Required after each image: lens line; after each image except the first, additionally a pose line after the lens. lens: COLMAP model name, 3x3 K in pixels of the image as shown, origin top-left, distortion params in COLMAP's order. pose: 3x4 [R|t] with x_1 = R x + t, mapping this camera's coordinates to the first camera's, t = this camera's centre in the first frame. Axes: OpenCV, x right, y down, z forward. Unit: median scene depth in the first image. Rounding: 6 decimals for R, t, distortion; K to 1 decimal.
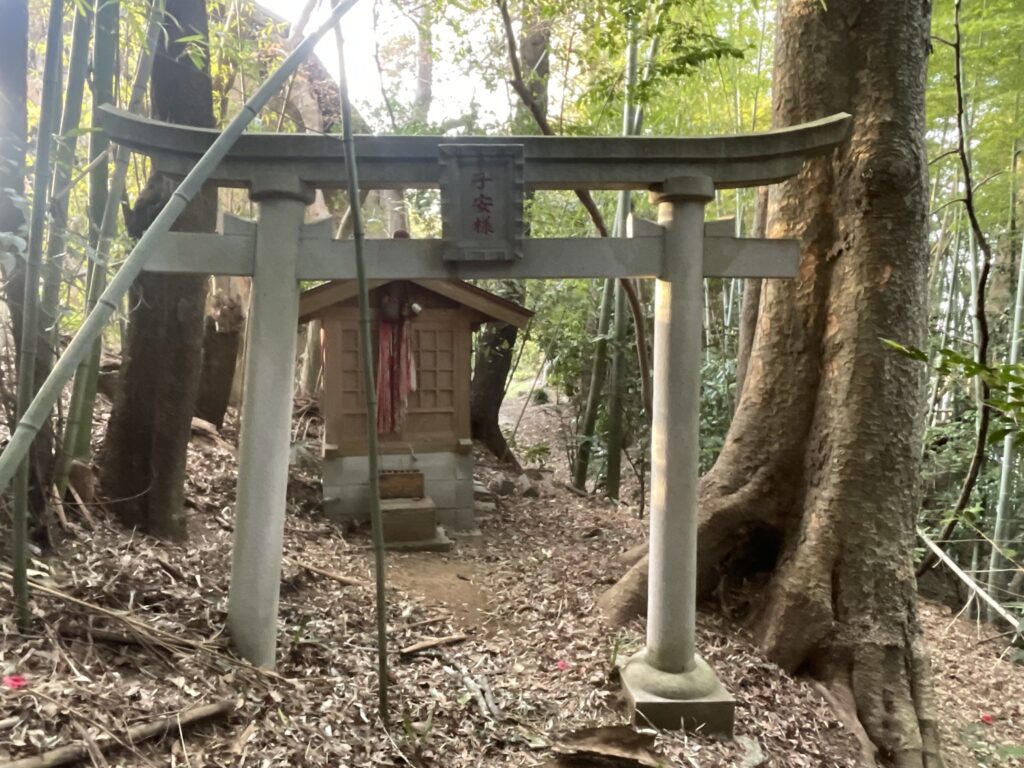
lens RADIAL K [[686.8, 0, 511.3], [0, 686.8, 385.3], [0, 0, 1]] dist [0.002324, 0.000101]
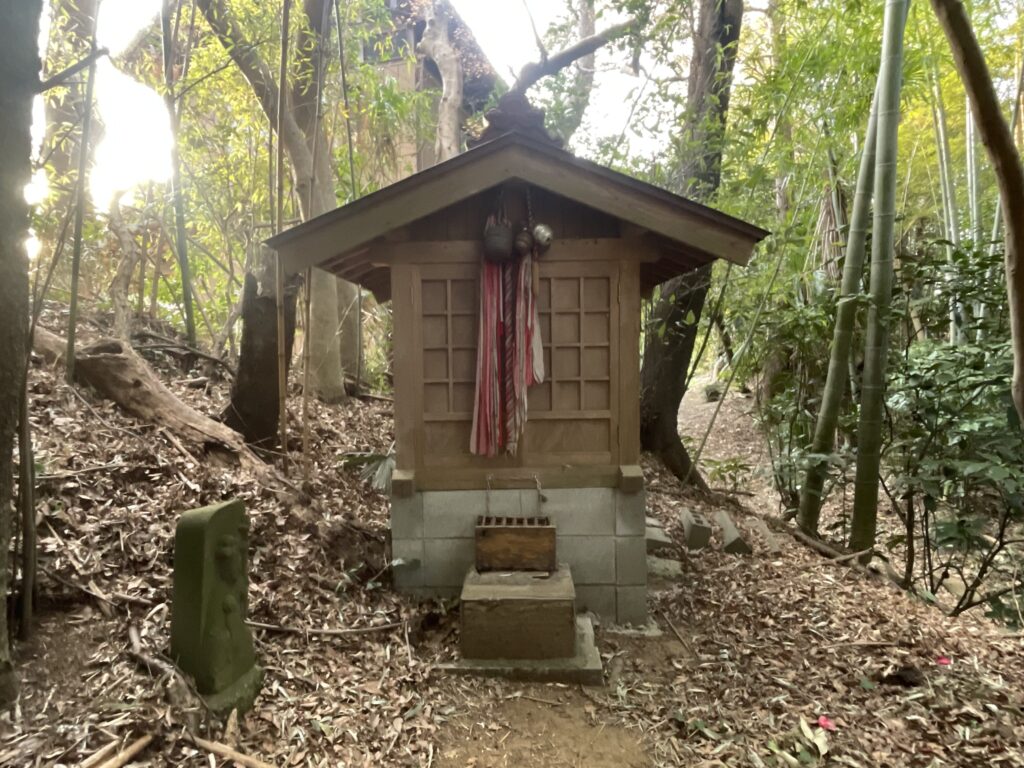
lens RADIAL K [[625.1, 0, 509.1], [0, 625.1, 385.2], [0, 0, 1]] dist [0.030831, -0.000110]
pose [[0.966254, -0.001379, -0.257587, -0.031275], [0.002025, 0.999995, 0.002243, 0.009693], [0.257583, -0.002689, 0.966252, 0.478197]]
